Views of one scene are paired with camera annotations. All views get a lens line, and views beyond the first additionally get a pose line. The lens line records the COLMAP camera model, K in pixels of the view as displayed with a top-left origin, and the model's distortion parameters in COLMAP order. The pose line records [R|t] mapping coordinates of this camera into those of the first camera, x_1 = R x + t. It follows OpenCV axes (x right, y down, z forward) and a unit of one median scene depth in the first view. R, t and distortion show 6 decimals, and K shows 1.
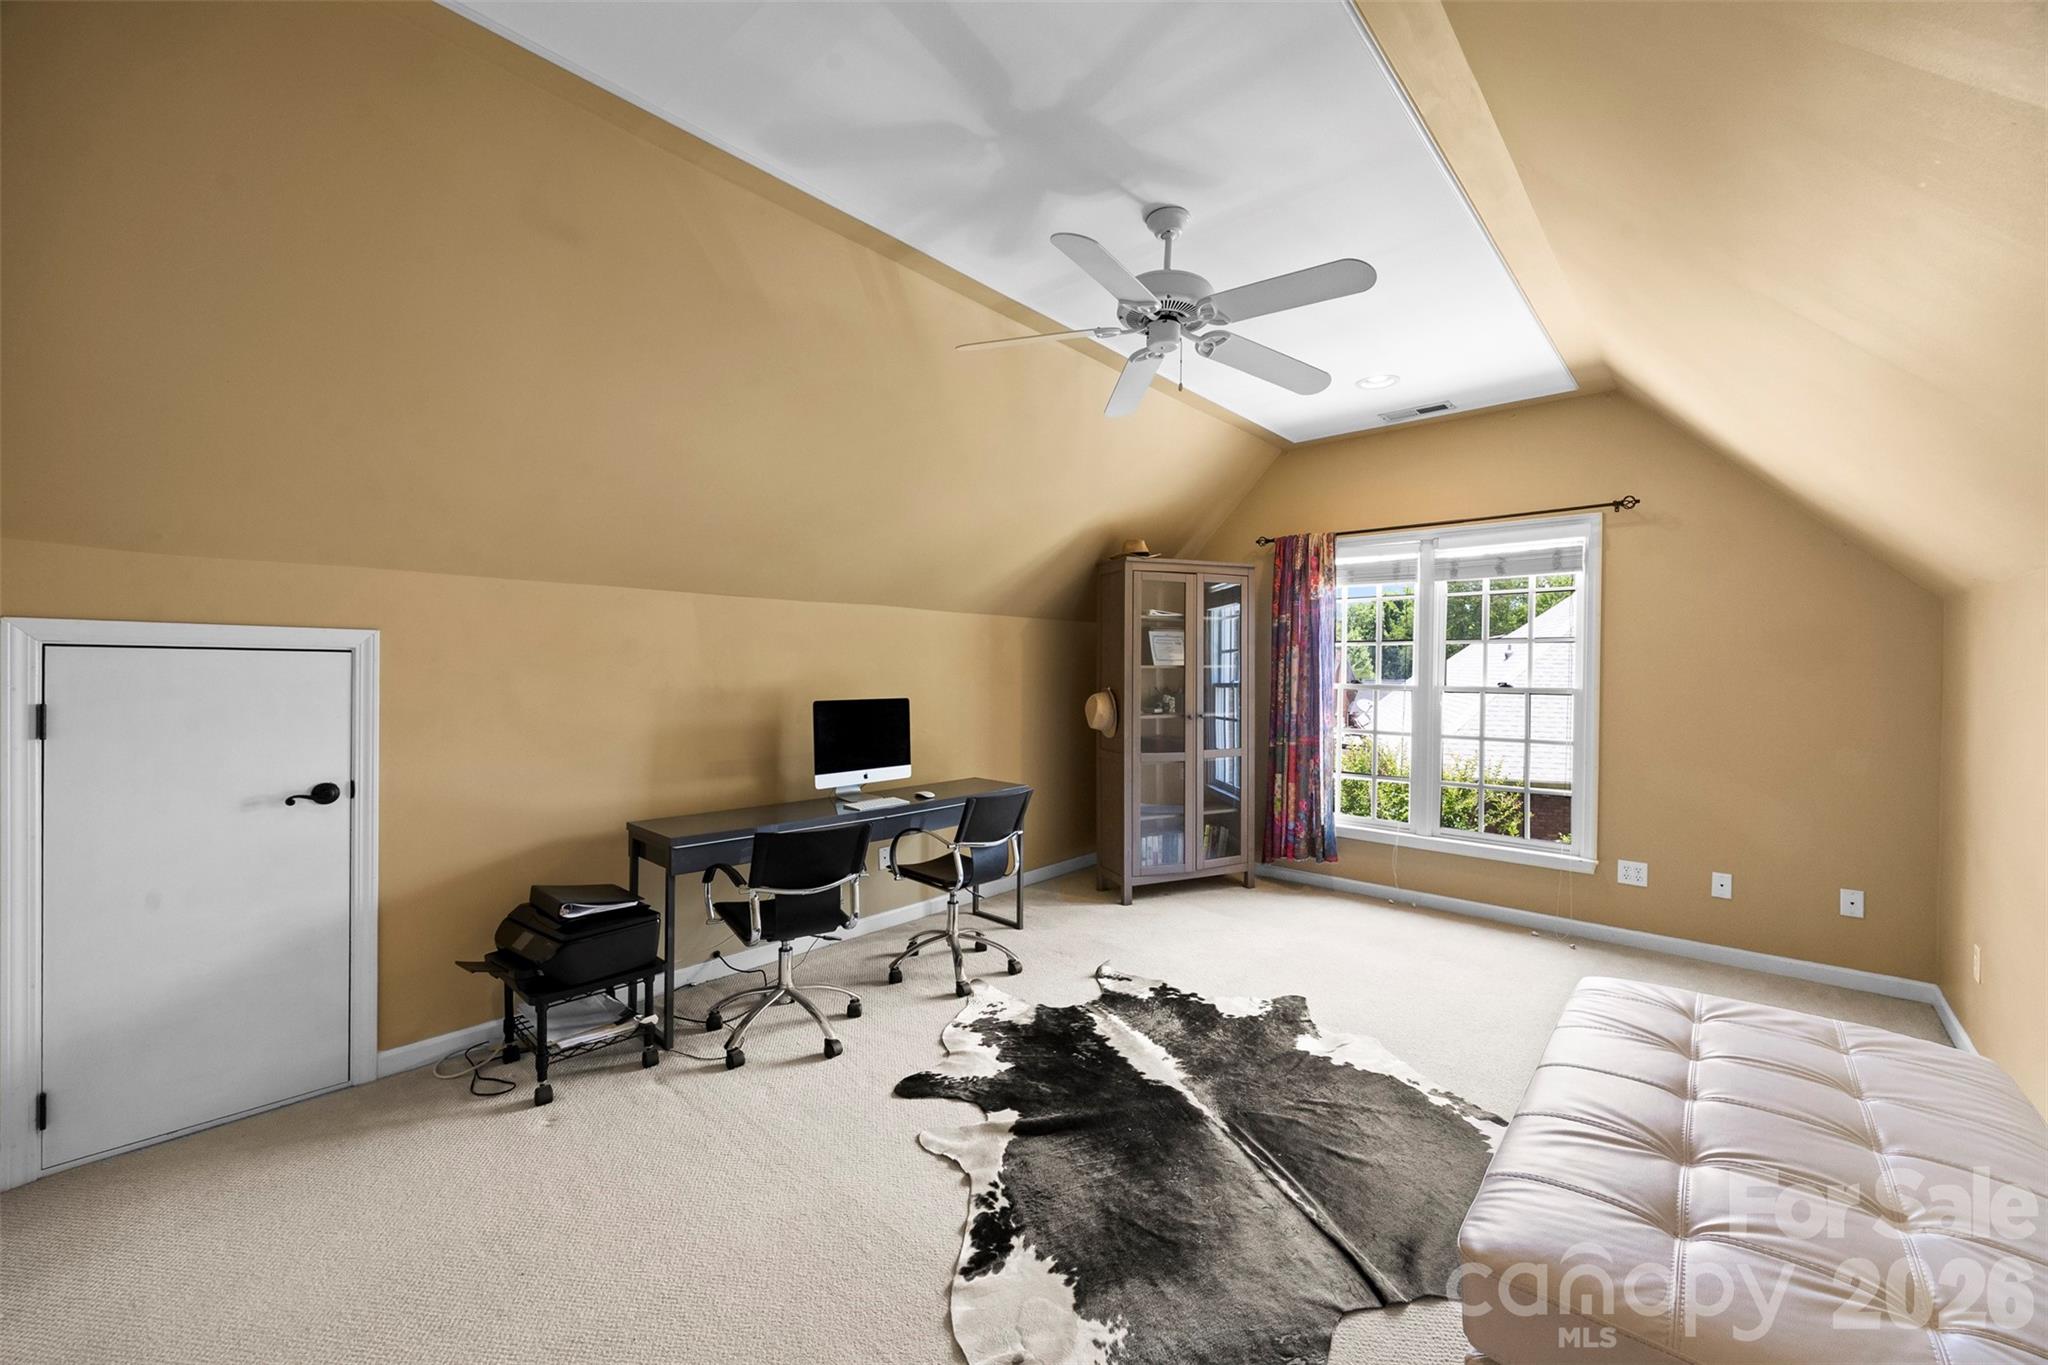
lens RADIAL K [[841.5, 0, 1017.9], [0, 841.5, 670.4], [0, 0, 1]] dist [-0.000373, -0.000034]
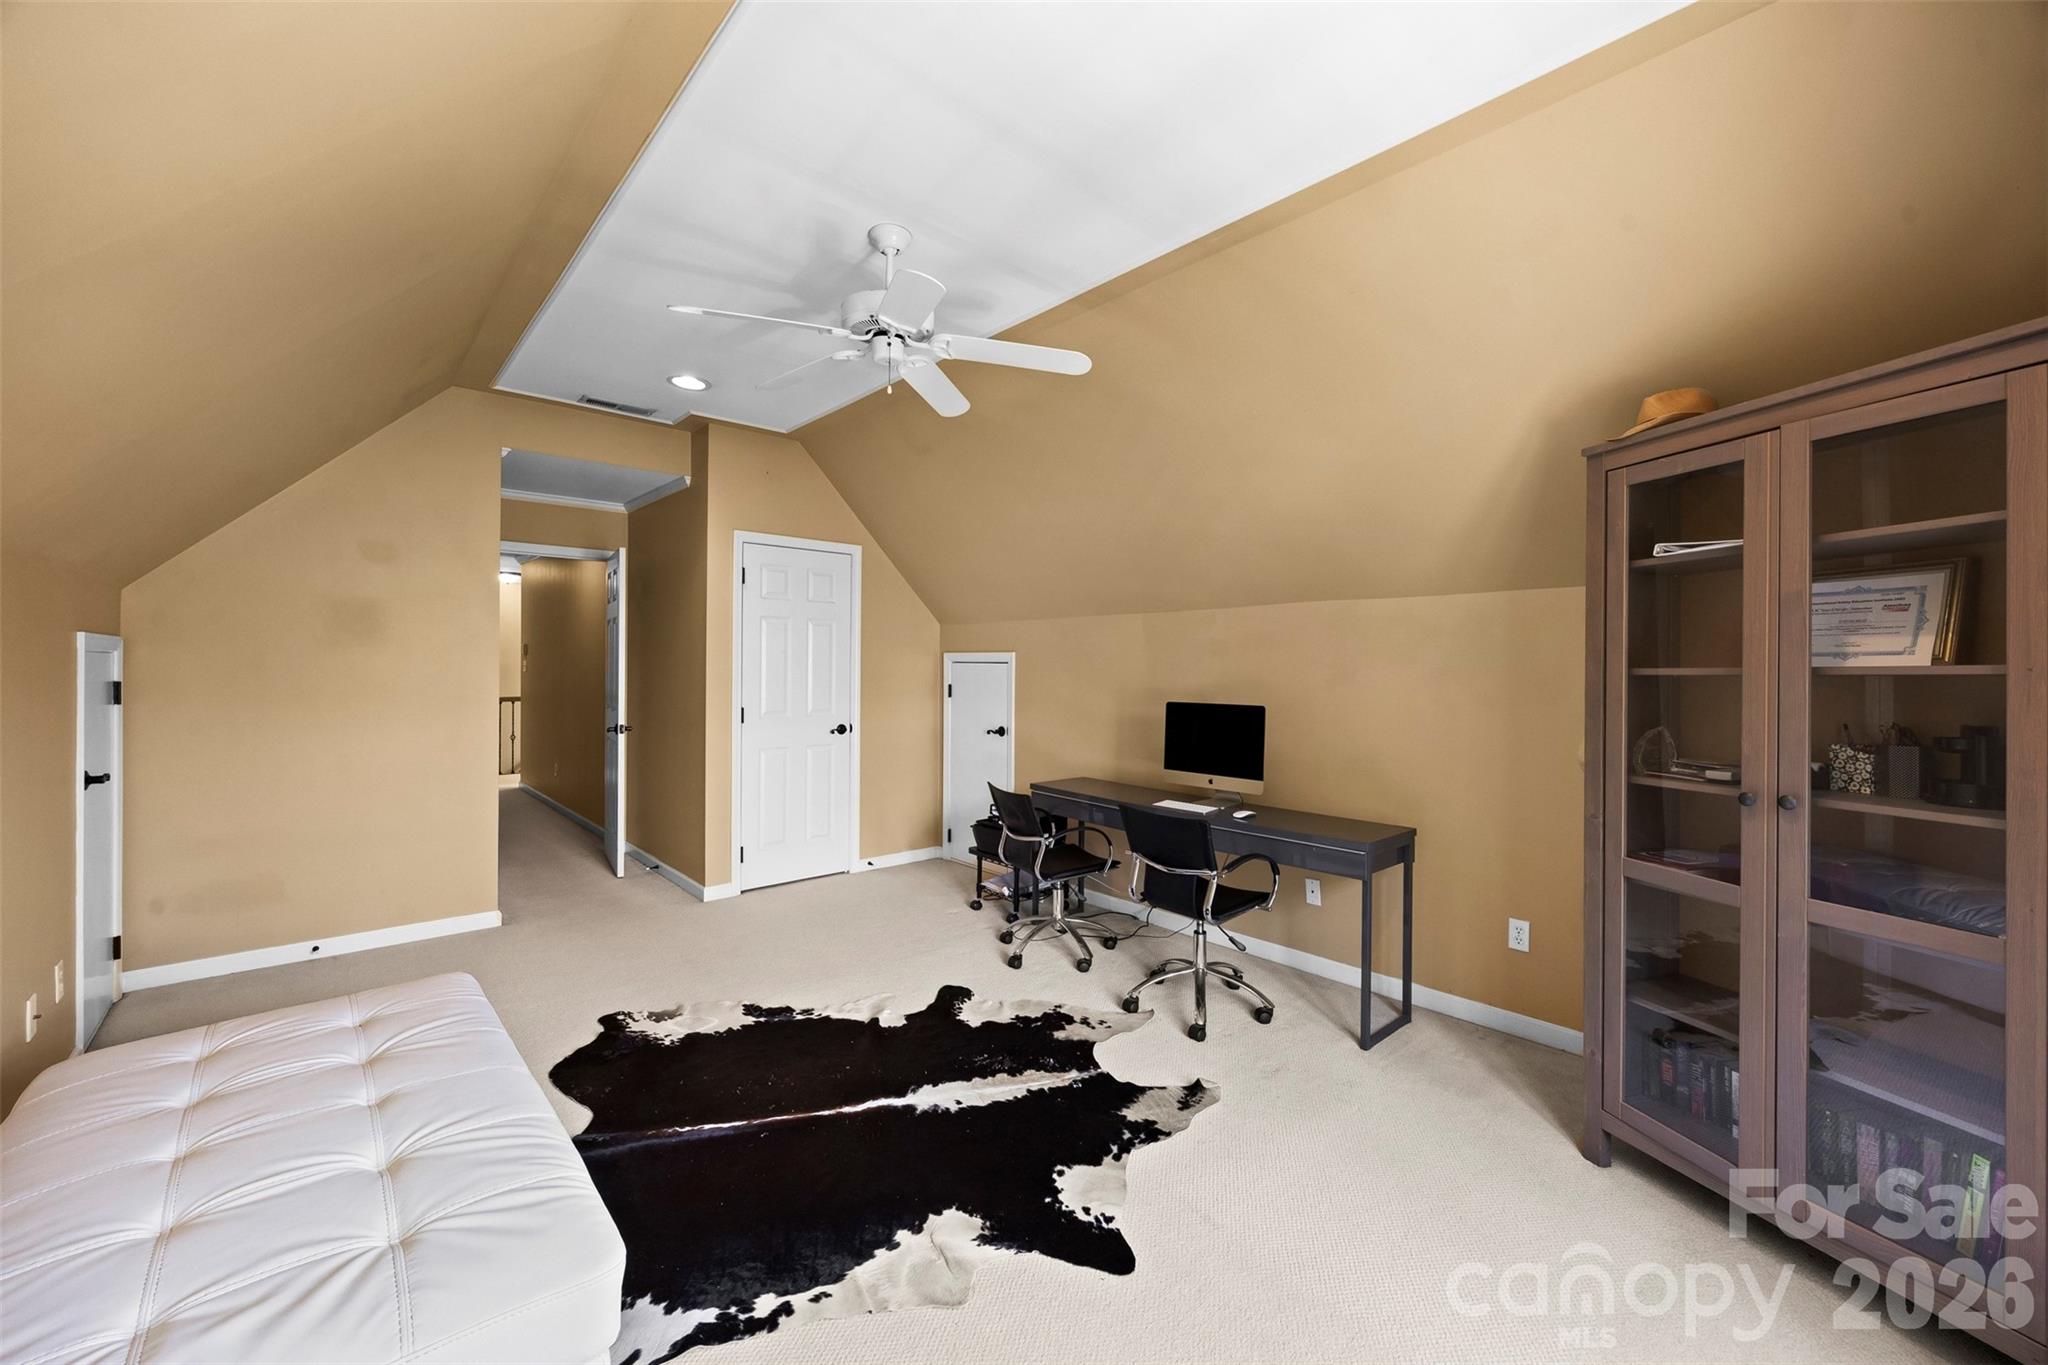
lens RADIAL K [[796.4, 0, 1014.2], [0, 796.4, 676.8], [0, 0, 1]] dist [-0.001681, 0.000323]
pose [[-0.135436, 0.005901, -0.990768, 0.882606], [-0.009821, 0.999925, 0.007298, -0.002470], [0.990737, 0.010718, -0.135368, 1.020162]]
